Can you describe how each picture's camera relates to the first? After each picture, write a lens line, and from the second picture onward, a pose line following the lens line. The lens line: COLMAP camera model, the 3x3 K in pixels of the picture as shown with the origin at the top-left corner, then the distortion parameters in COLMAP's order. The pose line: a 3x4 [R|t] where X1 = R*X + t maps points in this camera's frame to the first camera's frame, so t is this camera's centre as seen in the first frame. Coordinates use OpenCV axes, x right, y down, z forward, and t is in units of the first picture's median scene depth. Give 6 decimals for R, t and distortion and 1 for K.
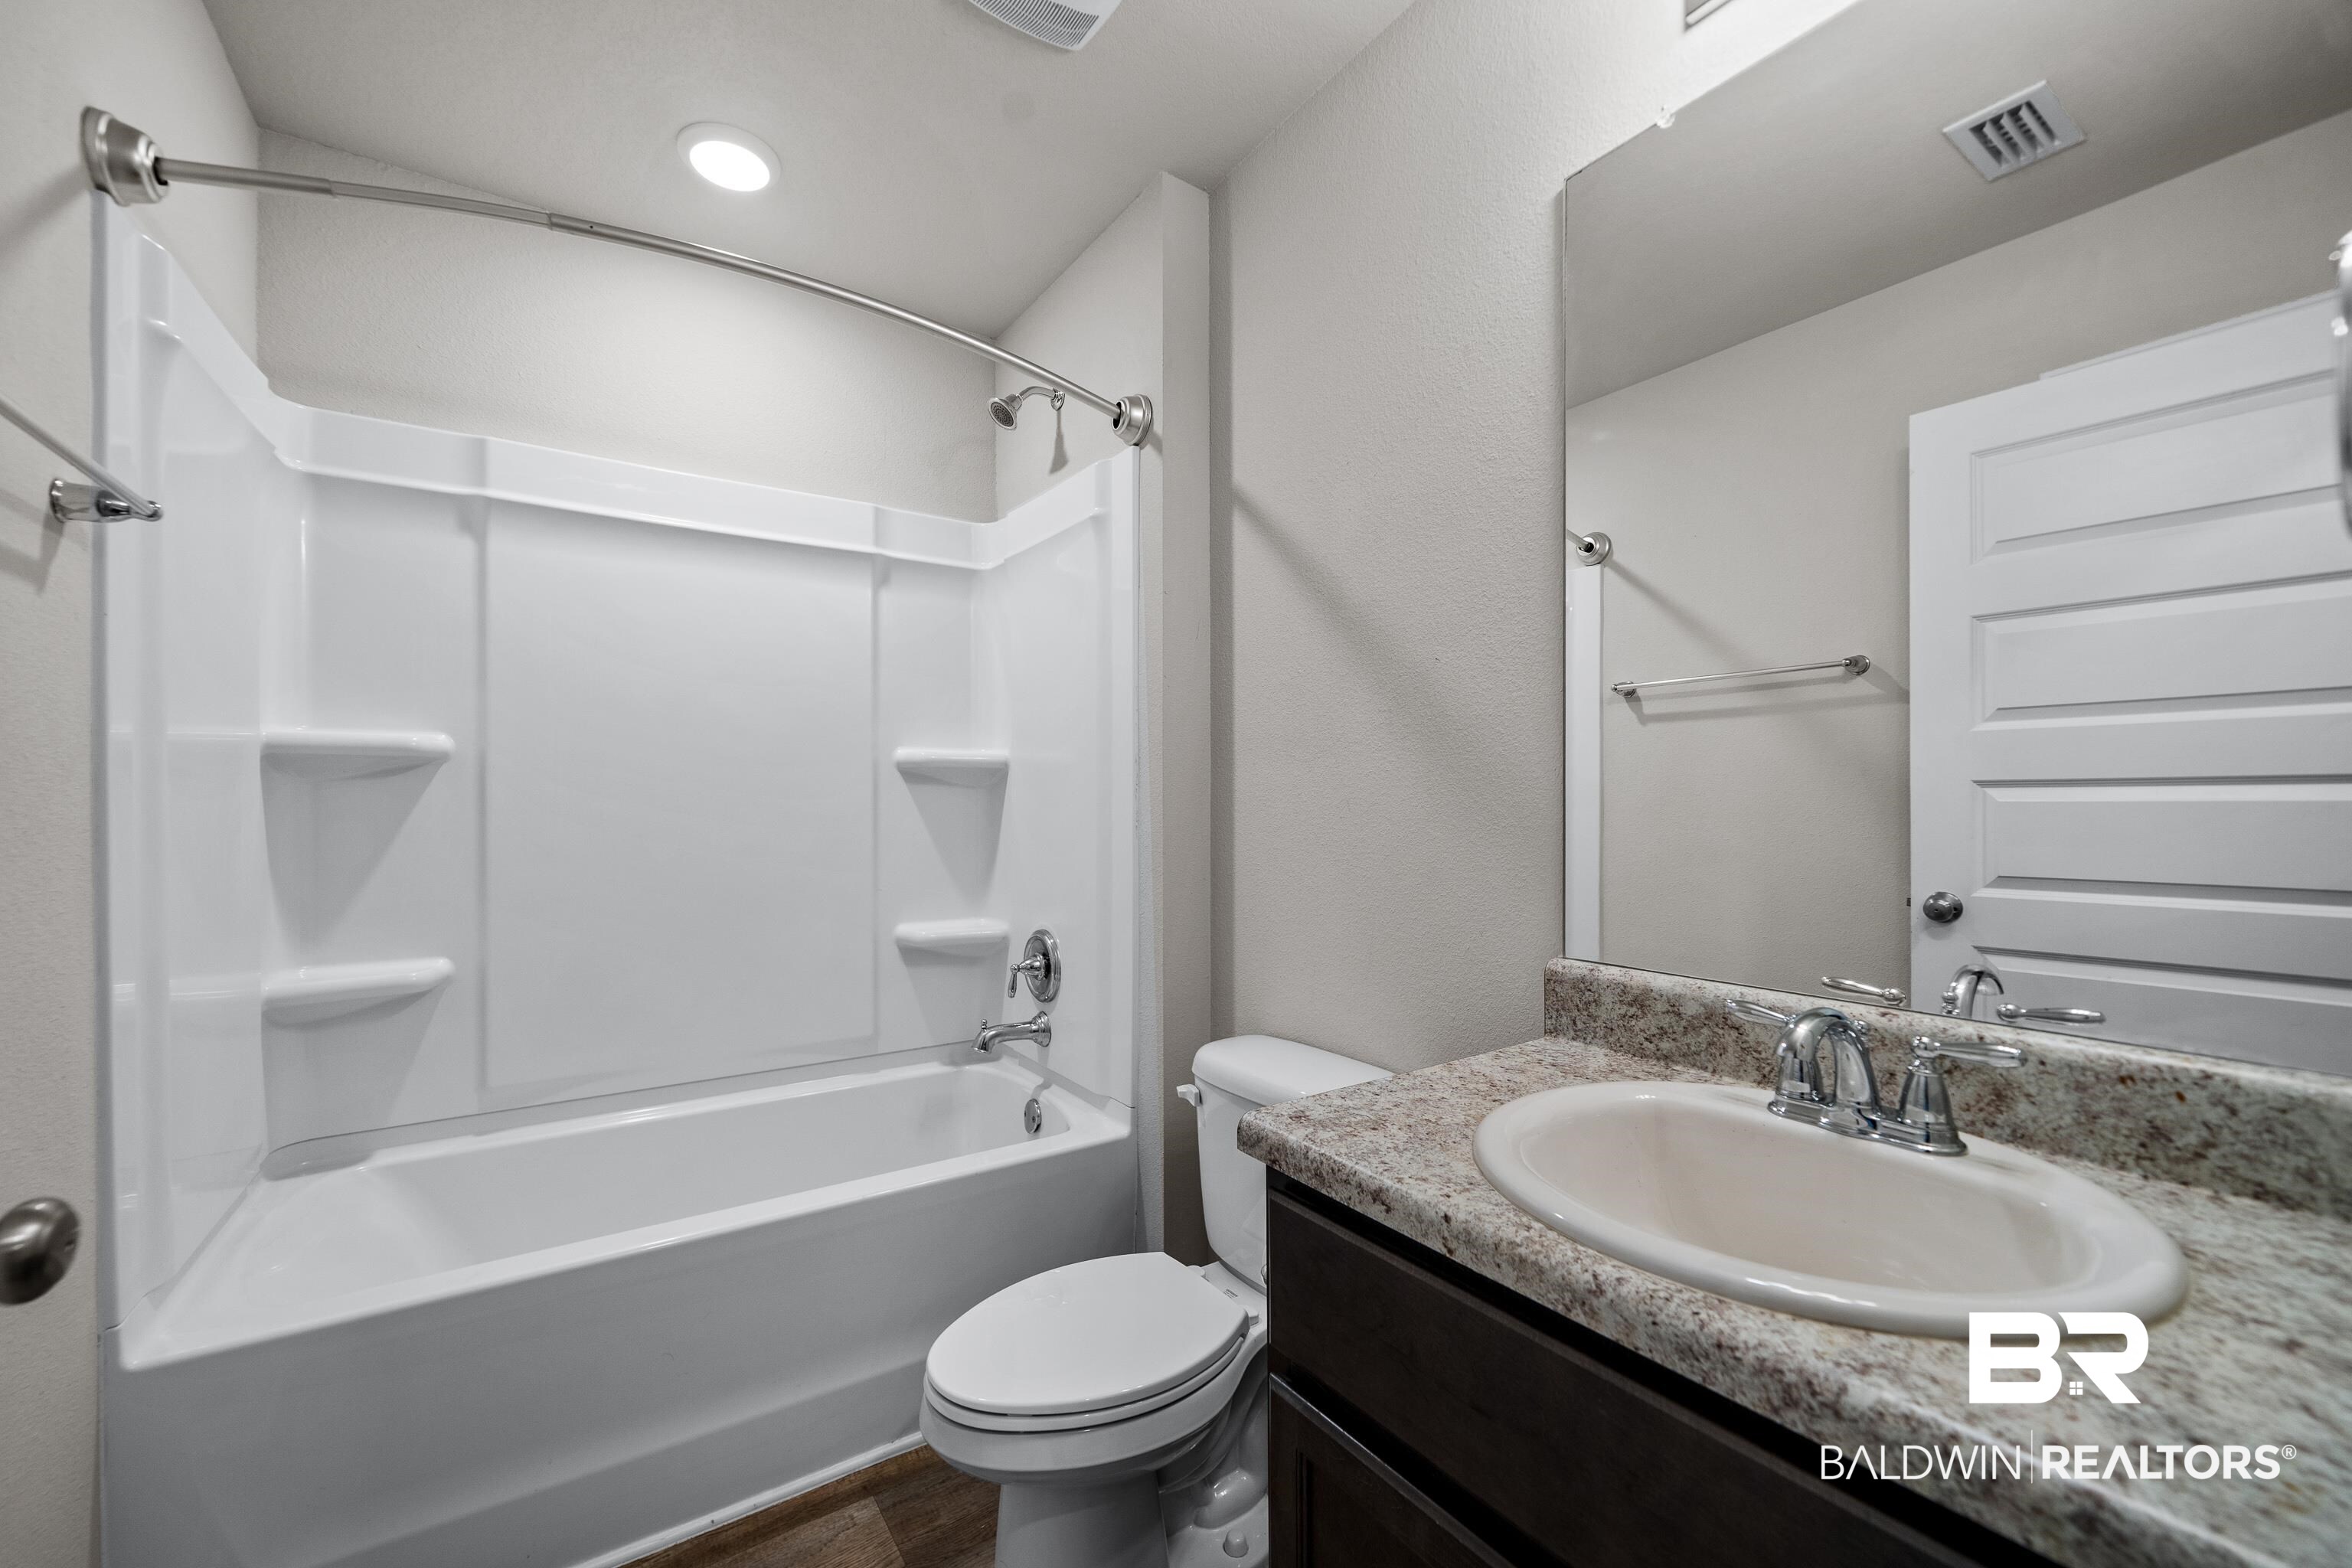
lens RADIAL K [[919.3, 0, 1178.0], [0, 919.3, 801.7], [0, 0, 1]] dist [0.000801, 0.000102]
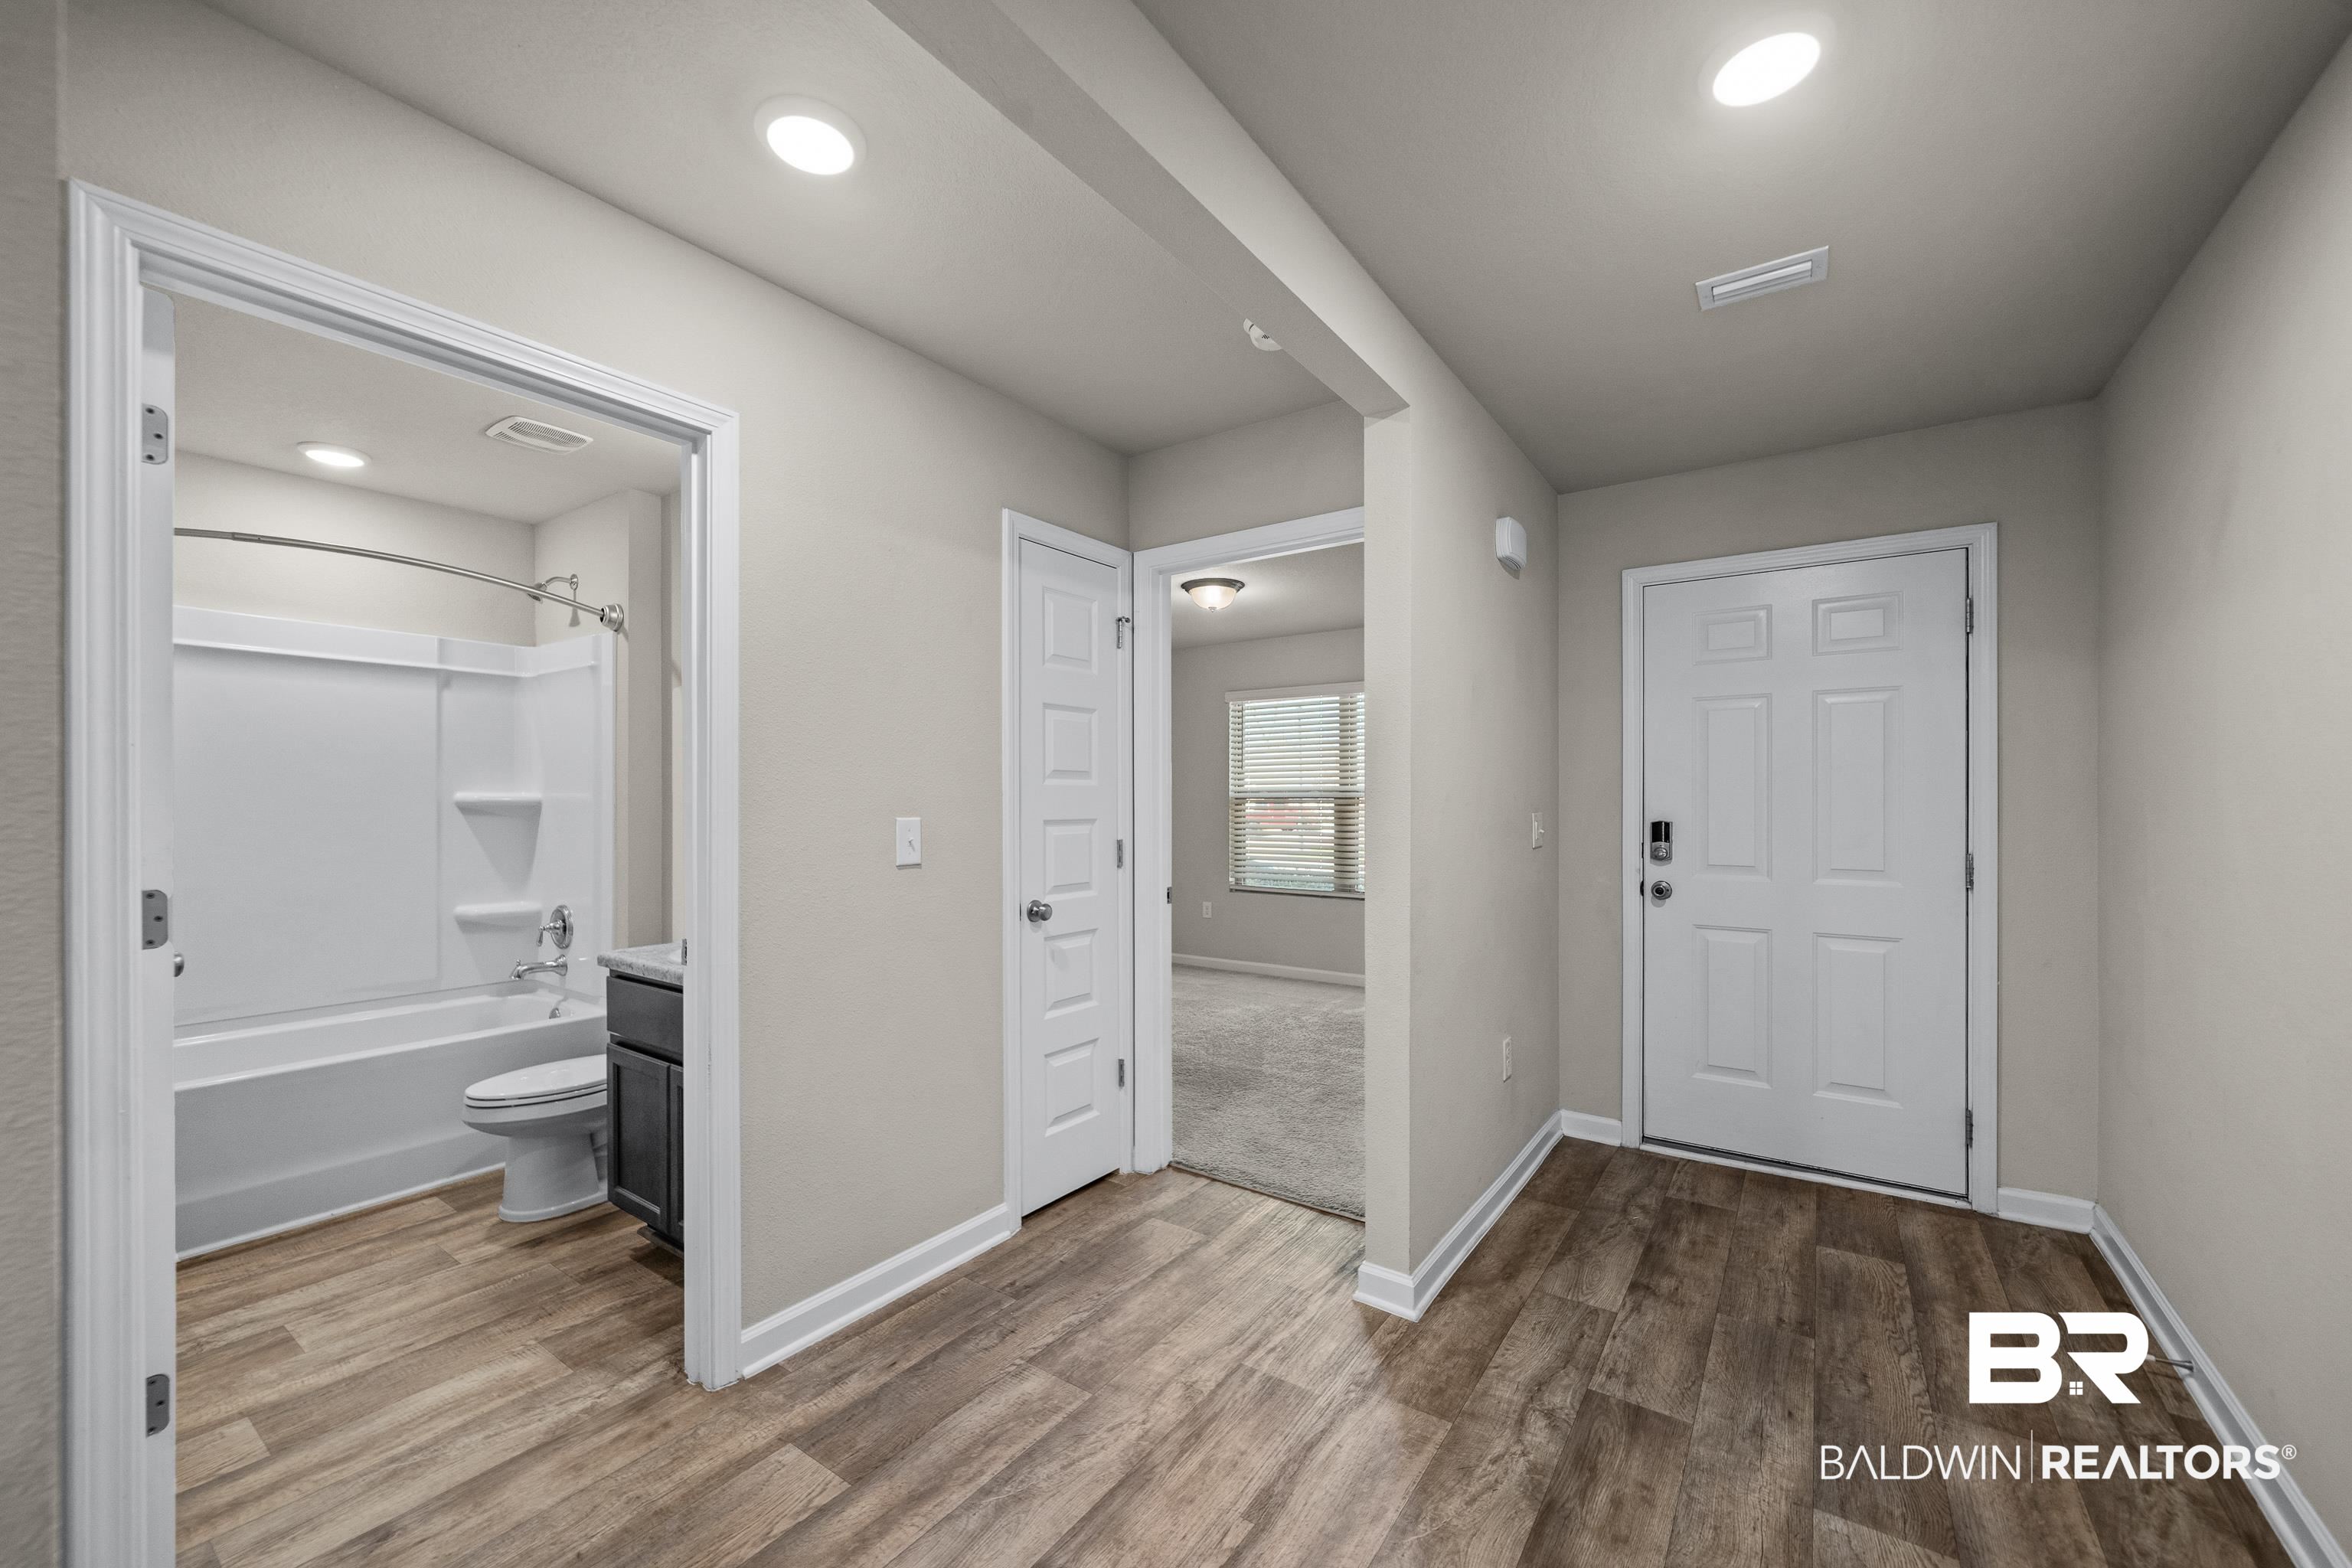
lens RADIAL K [[919.3, 0, 1178.0], [0, 919.3, 801.7], [0, 0, 1]] dist [0.000801, 0.000102]
pose [[0.938474, 0.001753, 0.345346, 0.317858], [-0.000581, 0.999994, -0.003499, -0.040384], [-0.345350, 0.003084, 0.938469, -0.924232]]
